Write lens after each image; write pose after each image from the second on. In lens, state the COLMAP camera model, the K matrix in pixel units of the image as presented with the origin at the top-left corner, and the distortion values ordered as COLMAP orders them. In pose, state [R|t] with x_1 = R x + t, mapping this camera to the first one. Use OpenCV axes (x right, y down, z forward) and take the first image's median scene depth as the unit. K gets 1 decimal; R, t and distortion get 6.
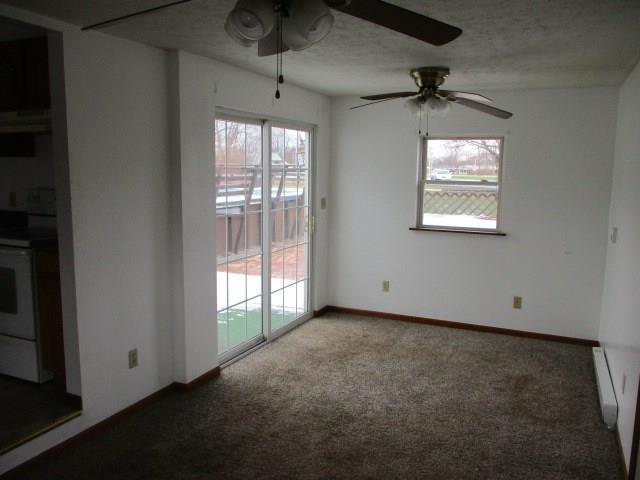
lens RADIAL K [[535.8, 0, 320.0], [0, 535.8, 240.0], [0, 0, 1]] dist [-0.052258, -0.003470]
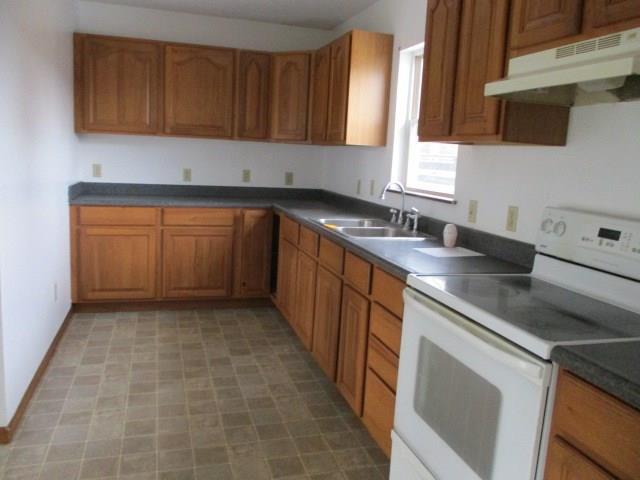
lens RADIAL K [[528.6, 0, 320.0], [0, 528.6, 240.0], [0, 0, 1]] dist [-0.020364, 0.007997]
pose [[0.664473, 0.146928, -0.732726, -0.319347], [-0.146512, 0.987067, 0.065064, -0.065606], [0.732809, 0.064119, 0.677406, 0.490123]]
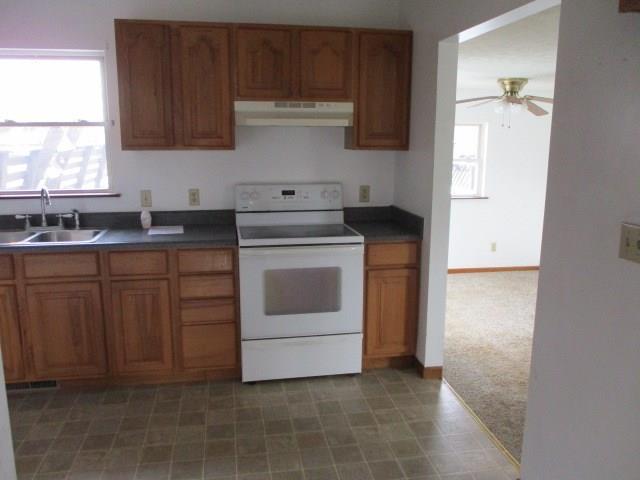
lens RADIAL K [[535.8, 0, 320.0], [0, 535.8, 240.0], [0, 0, 1]] dist [-0.052258, -0.003470]
pose [[0.829685, -0.114170, 0.546432, -0.985003], [0.078694, 0.993008, 0.087990, -0.073866], [-0.552657, -0.030003, 0.832868, 0.152381]]
